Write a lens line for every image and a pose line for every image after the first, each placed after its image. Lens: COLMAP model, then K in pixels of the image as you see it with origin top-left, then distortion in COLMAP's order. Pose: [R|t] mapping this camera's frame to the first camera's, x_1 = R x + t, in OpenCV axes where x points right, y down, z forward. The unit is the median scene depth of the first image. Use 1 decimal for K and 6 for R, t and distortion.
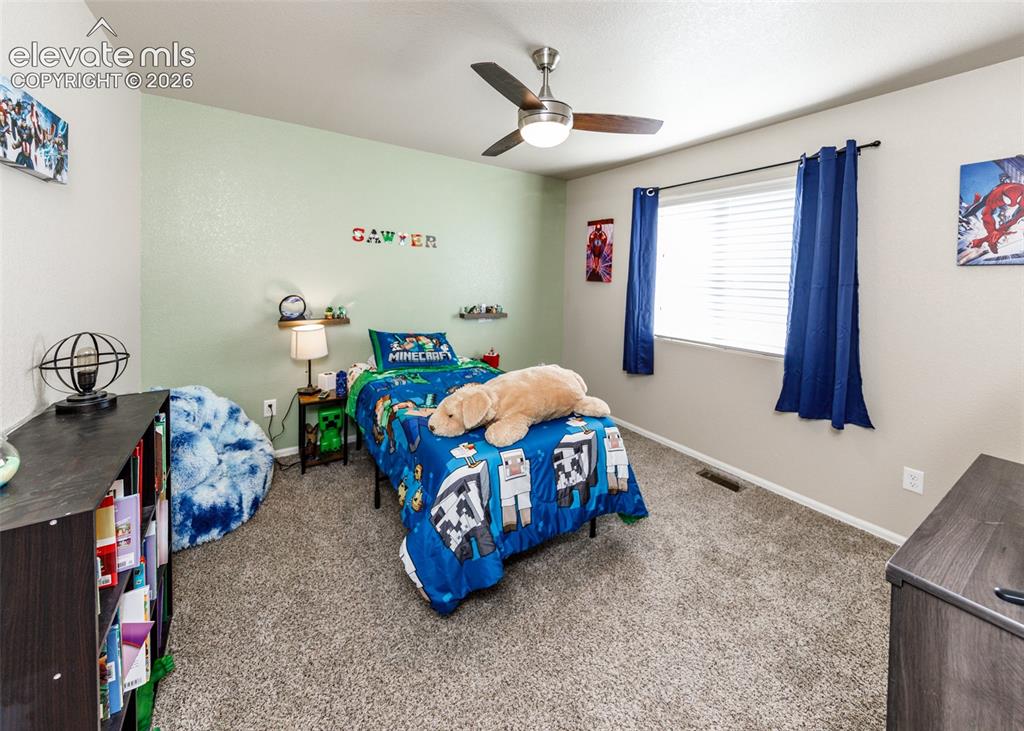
lens RADIAL K [[390.7, 0, 515.0], [0, 390.7, 281.2], [0, 0, 1]] dist [0.019660, -0.000004]
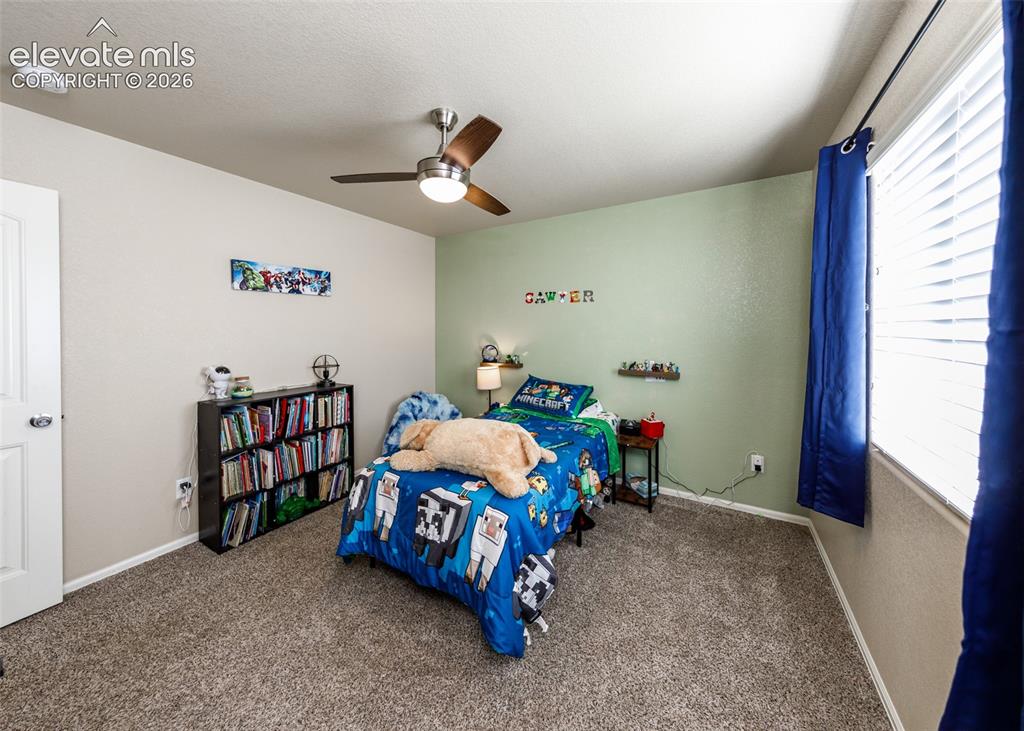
lens RADIAL K [[360.6, 0, 515.4], [0, 360.6, 328.7], [0, 0, 1]] dist [0.001340, -0.000036]
pose [[0.422390, -0.028285, -0.905973, 0.647194], [-0.000917, 0.999499, -0.031633, 0.016881], [0.906414, 0.014192, 0.422153, 0.493687]]
